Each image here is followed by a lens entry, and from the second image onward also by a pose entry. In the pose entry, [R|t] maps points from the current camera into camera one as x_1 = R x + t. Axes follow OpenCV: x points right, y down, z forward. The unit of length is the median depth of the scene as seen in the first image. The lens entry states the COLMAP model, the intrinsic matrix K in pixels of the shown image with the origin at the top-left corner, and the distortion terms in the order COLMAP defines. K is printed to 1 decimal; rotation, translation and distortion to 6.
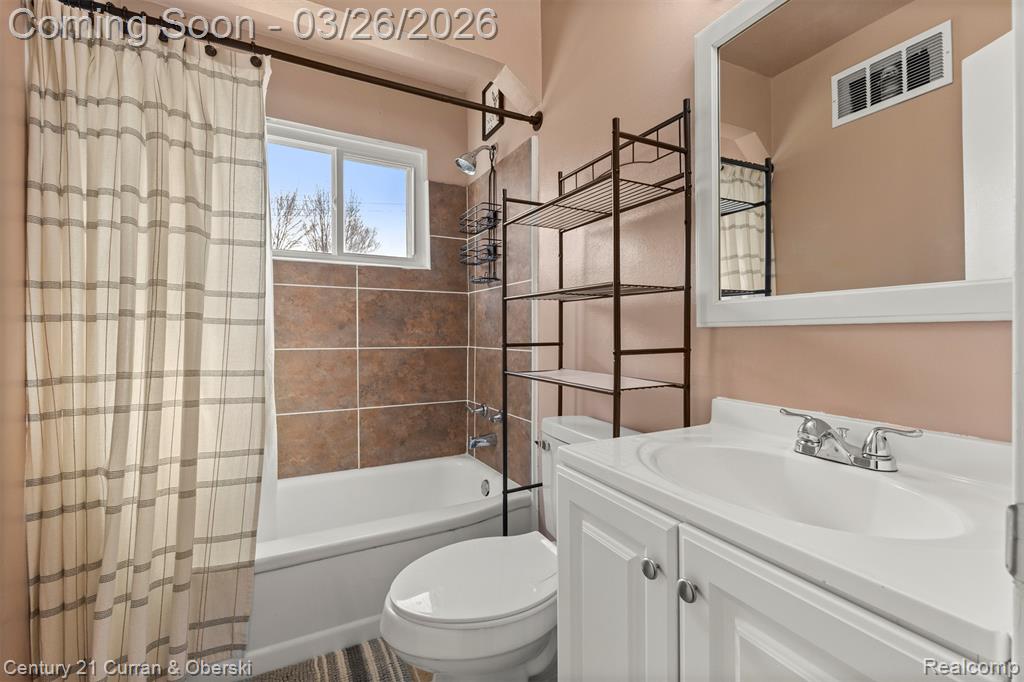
lens RADIAL K [[447.3, 0, 513.6], [0, 447.3, 335.4], [0, 0, 1]] dist [0.002191, -0.002508]
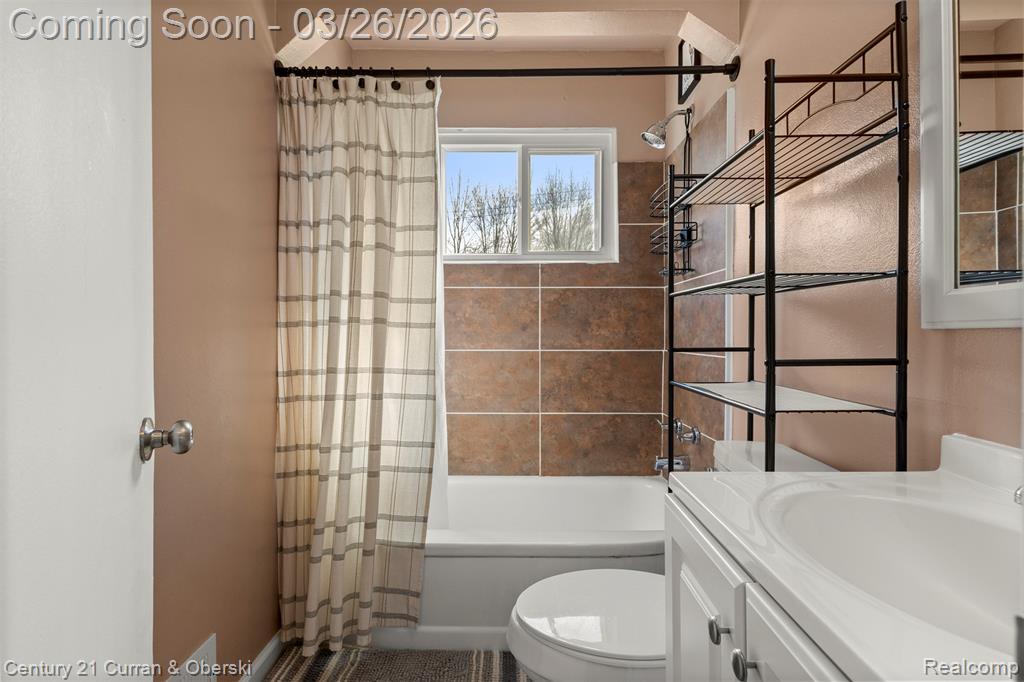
lens RADIAL K [[519.7, 0, 510.7], [0, 519.7, 335.8], [0, 0, 1]] dist [-0.001582, -0.000890]
pose [[0.872503, 0.002184, -0.488603, 0.220083], [-0.000901, 0.999996, 0.002861, -0.008838], [0.488607, -0.002056, 0.872501, -0.002974]]
